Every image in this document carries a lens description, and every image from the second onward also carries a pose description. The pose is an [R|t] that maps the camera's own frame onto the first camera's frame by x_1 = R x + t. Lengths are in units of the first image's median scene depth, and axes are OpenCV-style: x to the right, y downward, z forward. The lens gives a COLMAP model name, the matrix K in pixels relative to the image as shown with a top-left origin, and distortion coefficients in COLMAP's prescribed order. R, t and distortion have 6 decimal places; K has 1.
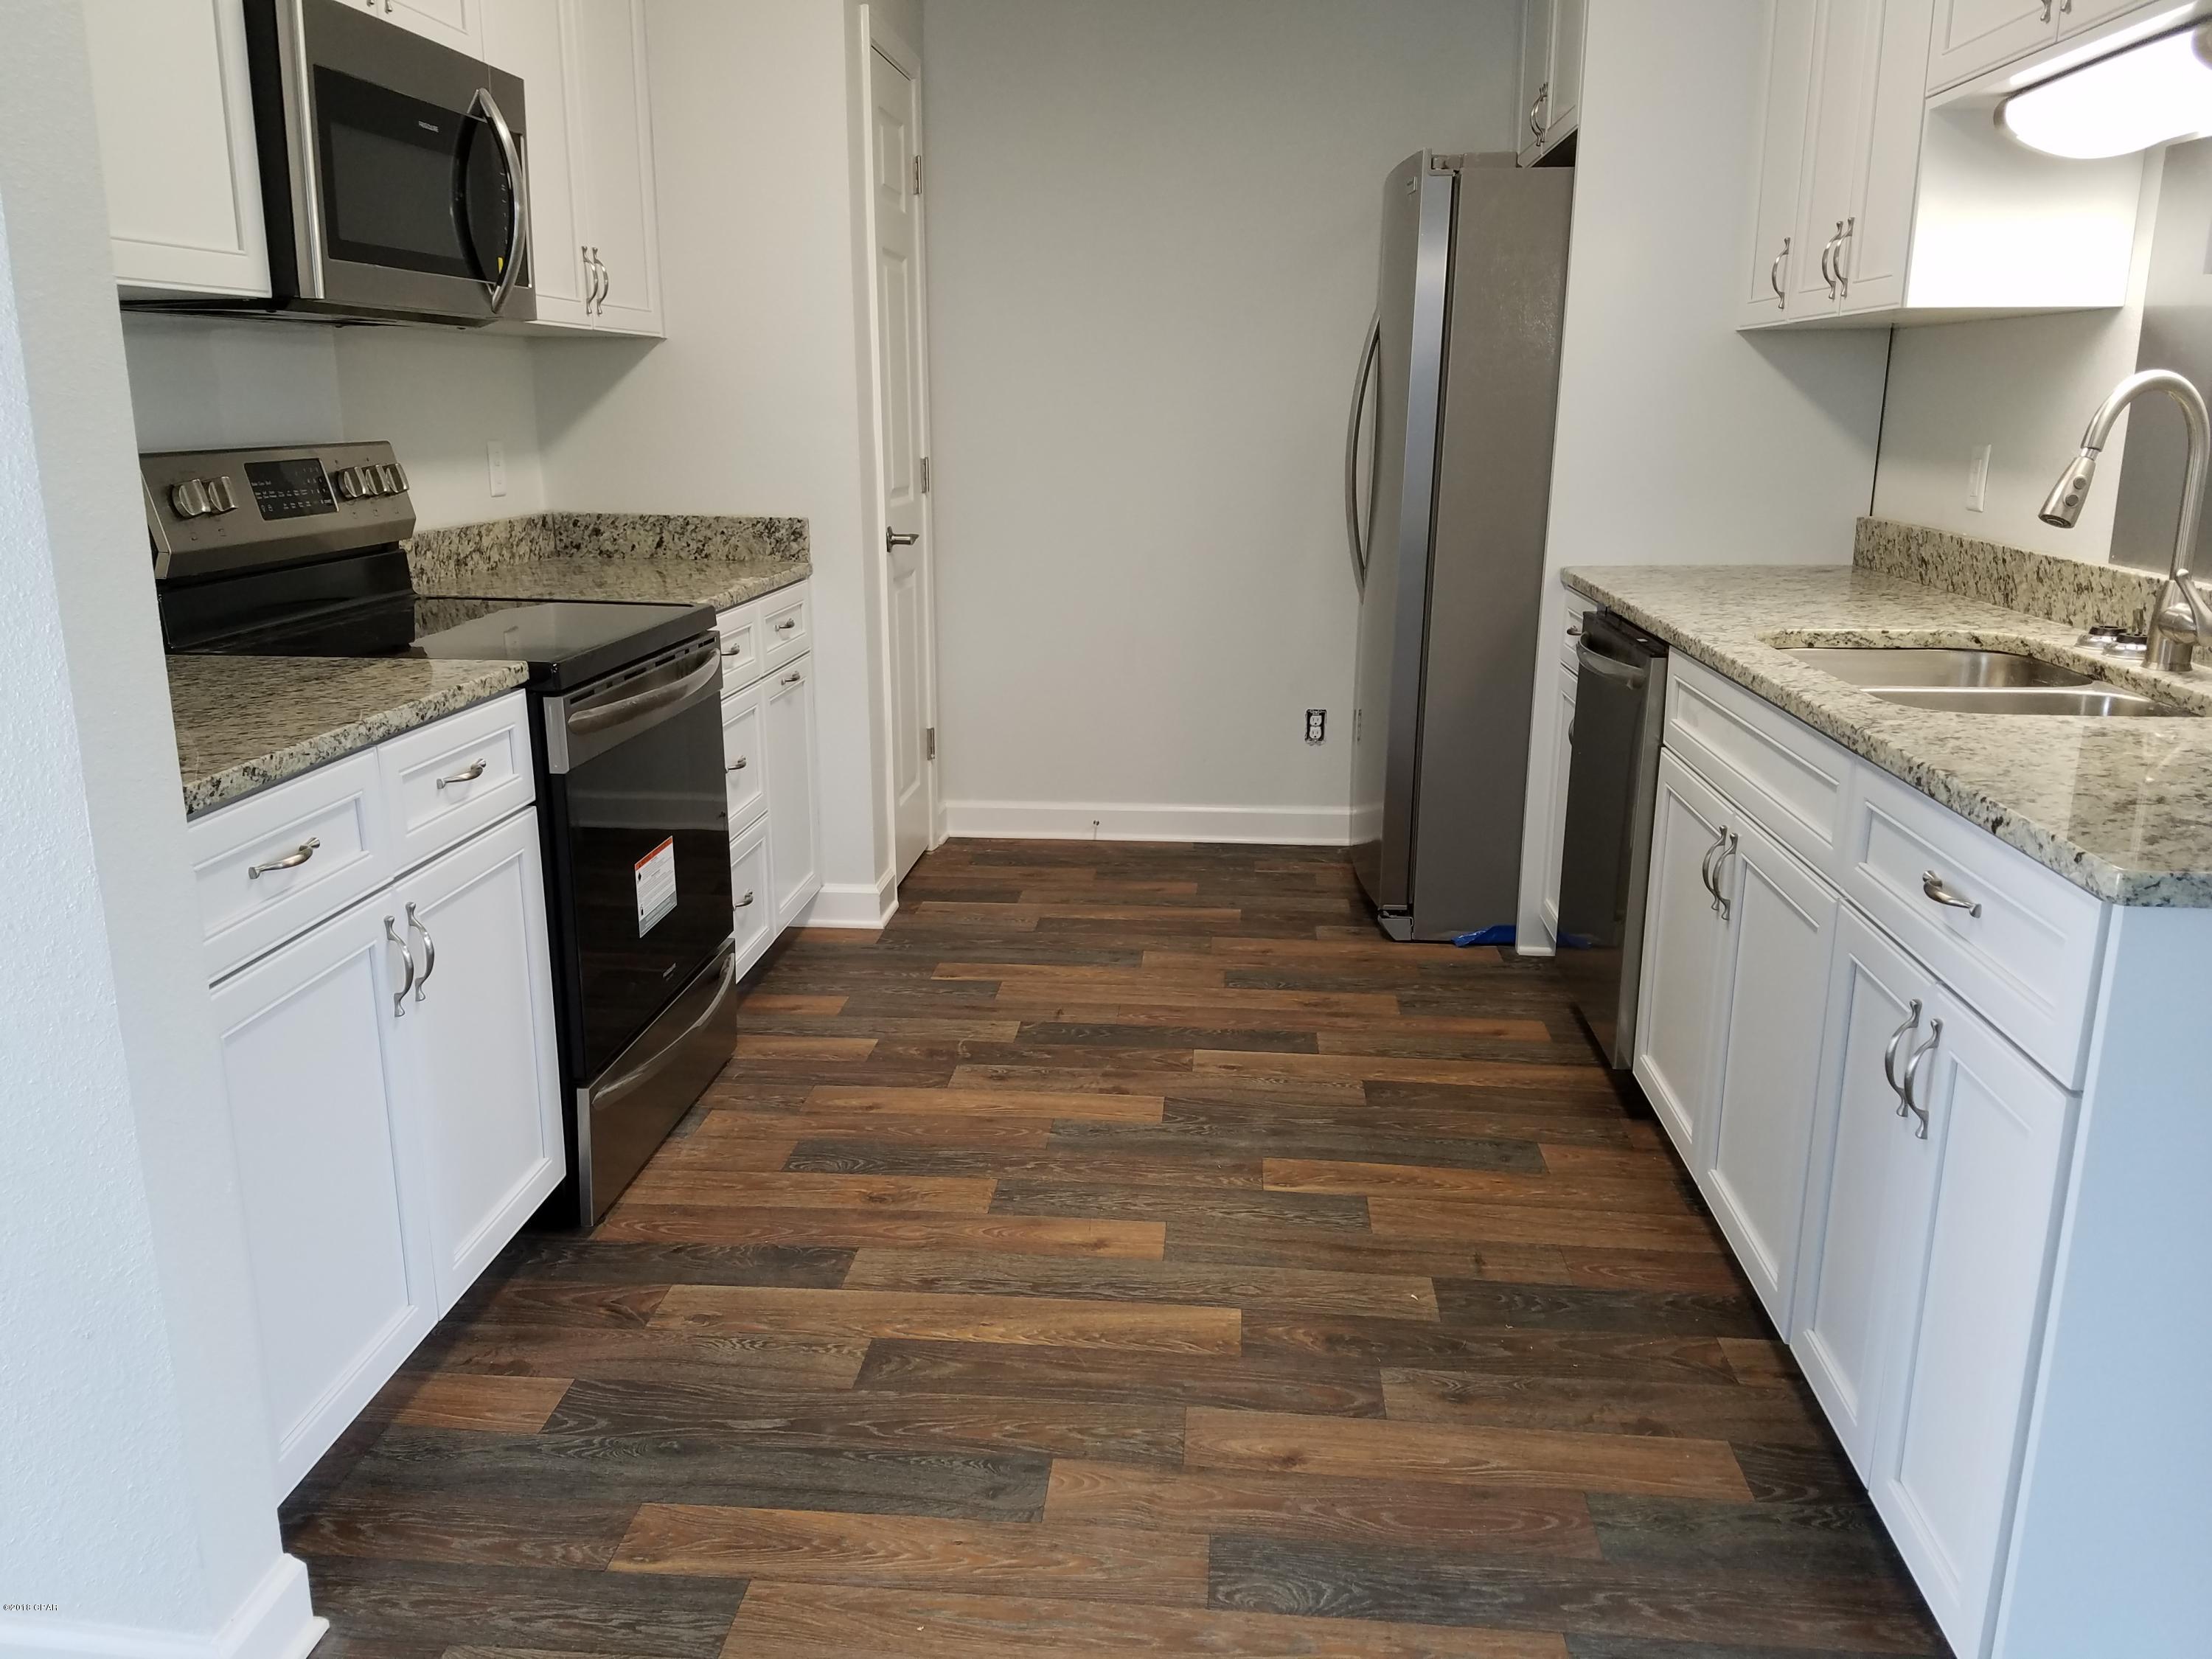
lens RADIAL K [[1735.1, 0, 1117.9], [0, 1735.1, 805.5], [0, 0, 1]] dist [0.102997, -0.013176]
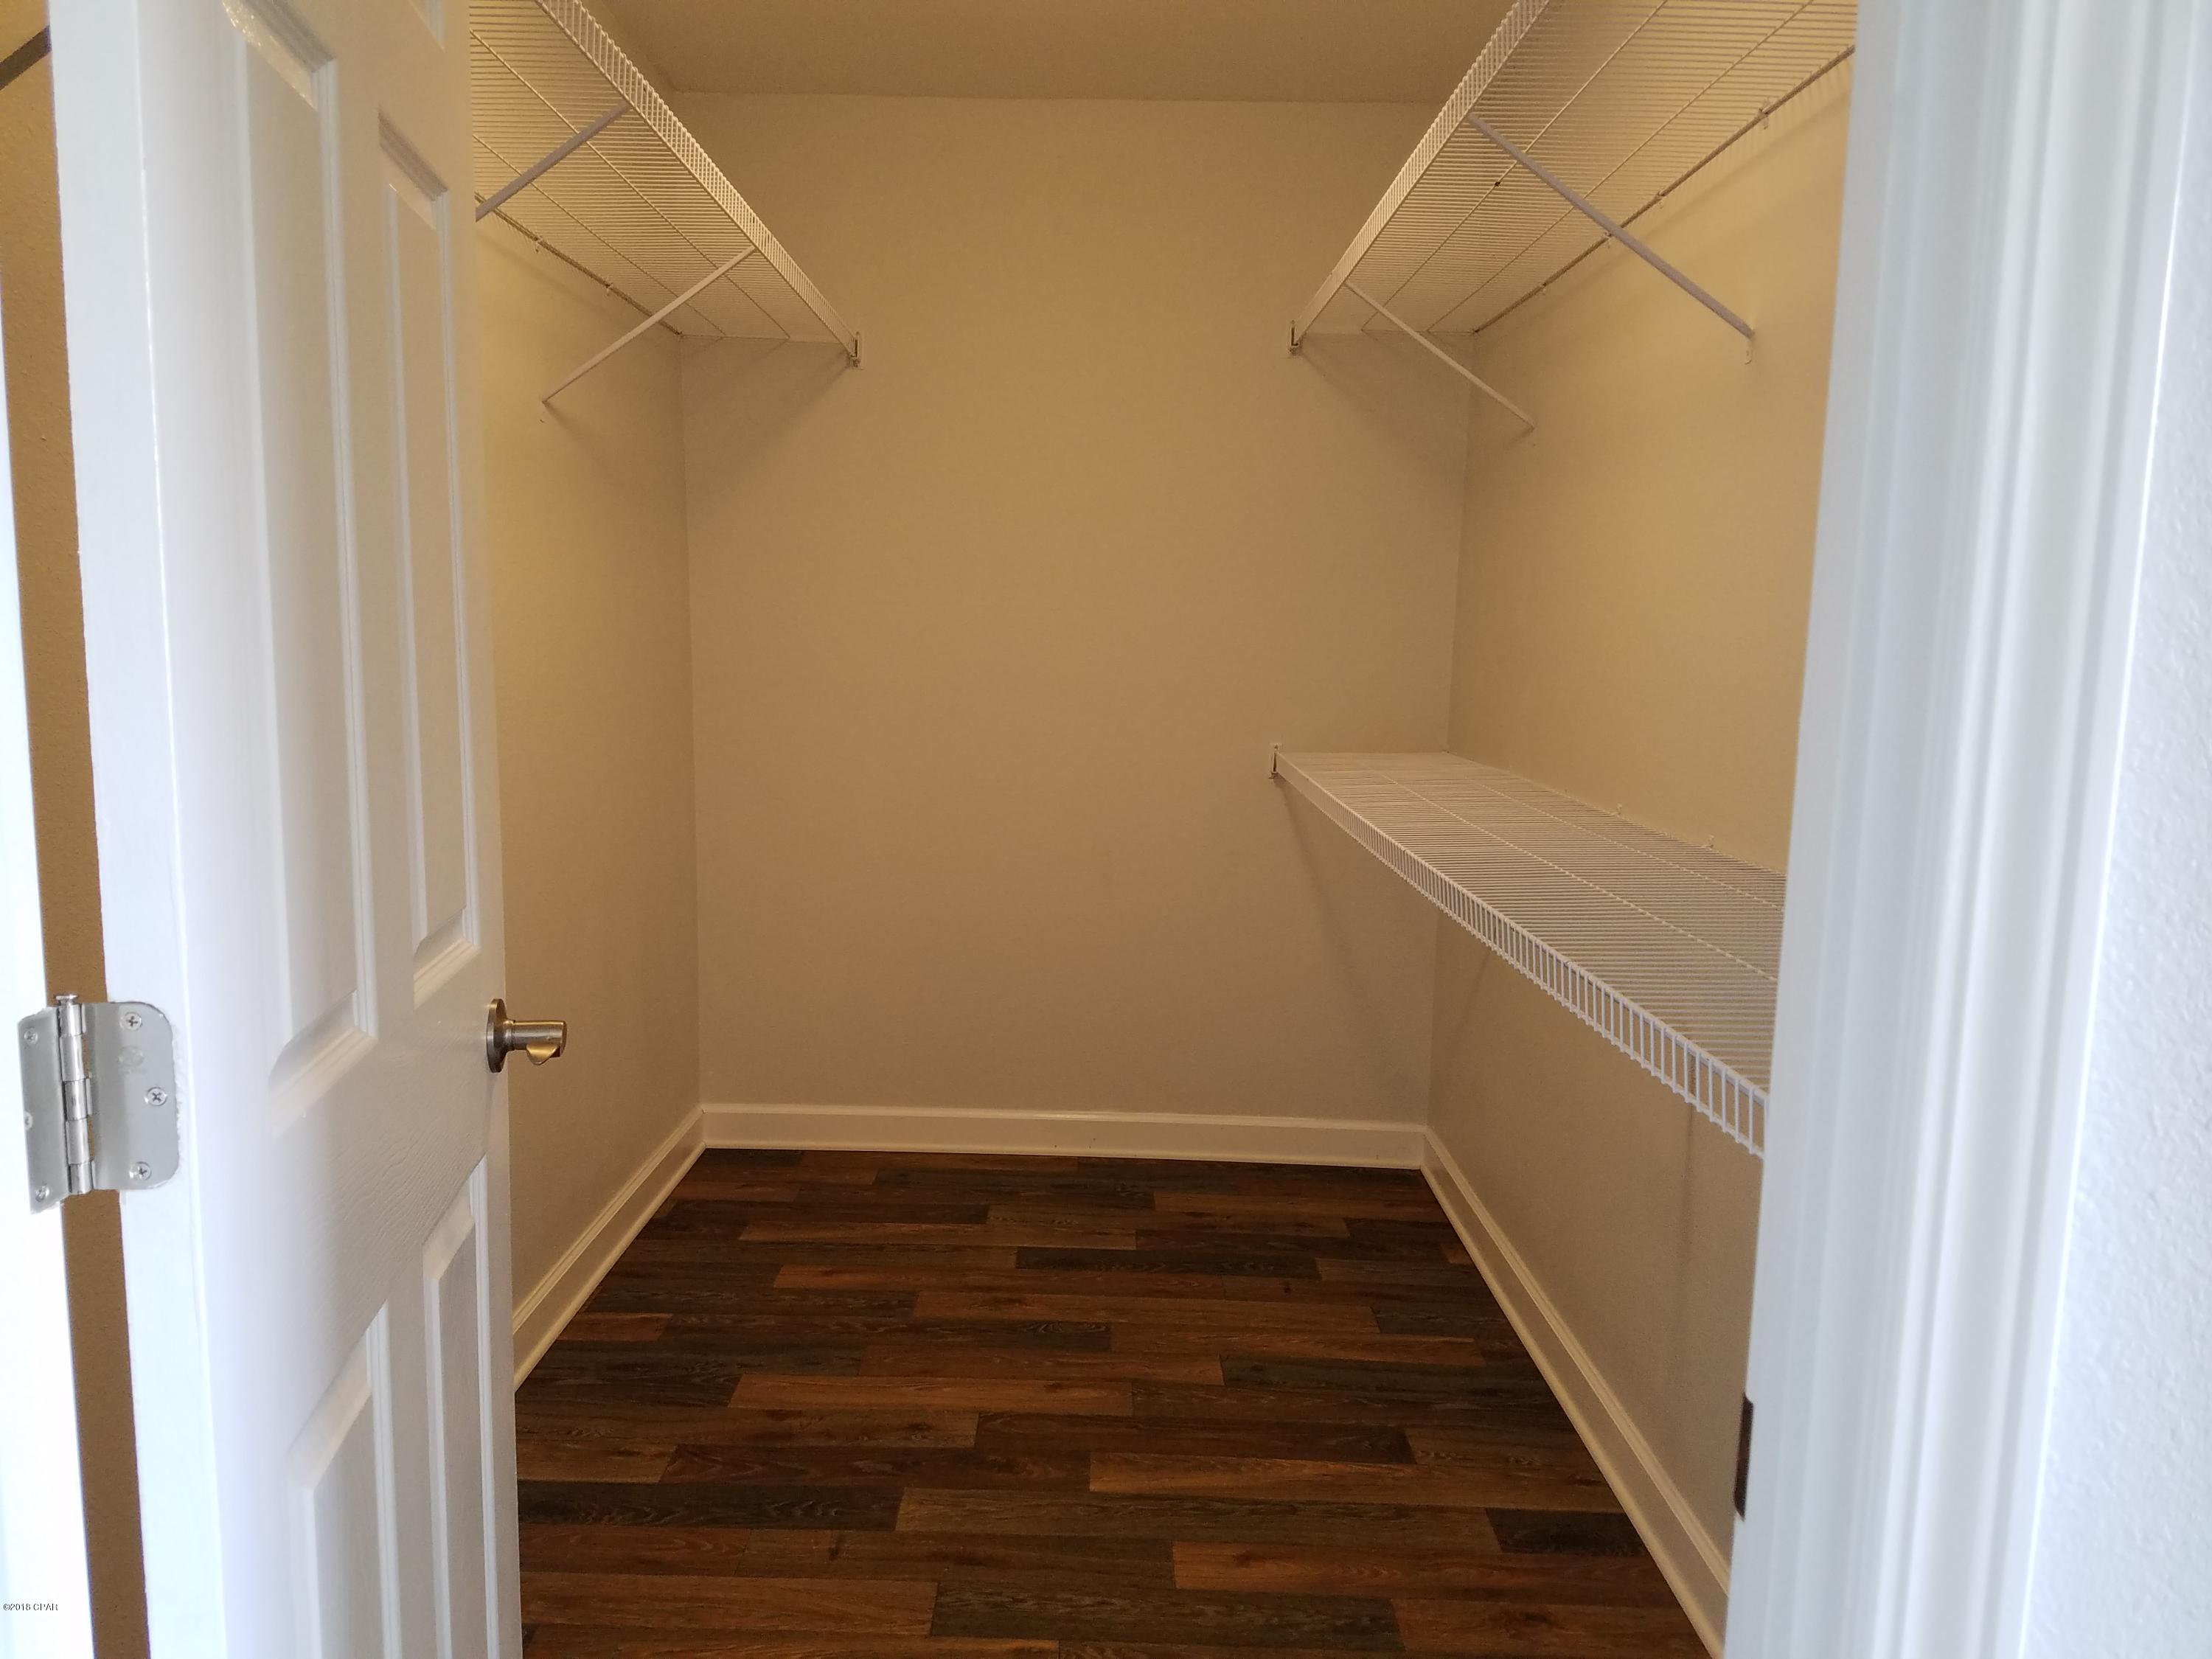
lens RADIAL K [[1735.1, 0, 1123.7], [0, 1735.1, 873.4], [0, 0, 1]] dist [0.102997, -0.013176]
pose [[-0.996305, 0.010934, -0.085191, 0.057217], [-0.020824, 0.931519, 0.363096, -0.186818], [0.083327, 0.363528, -0.927849, 0.778119]]
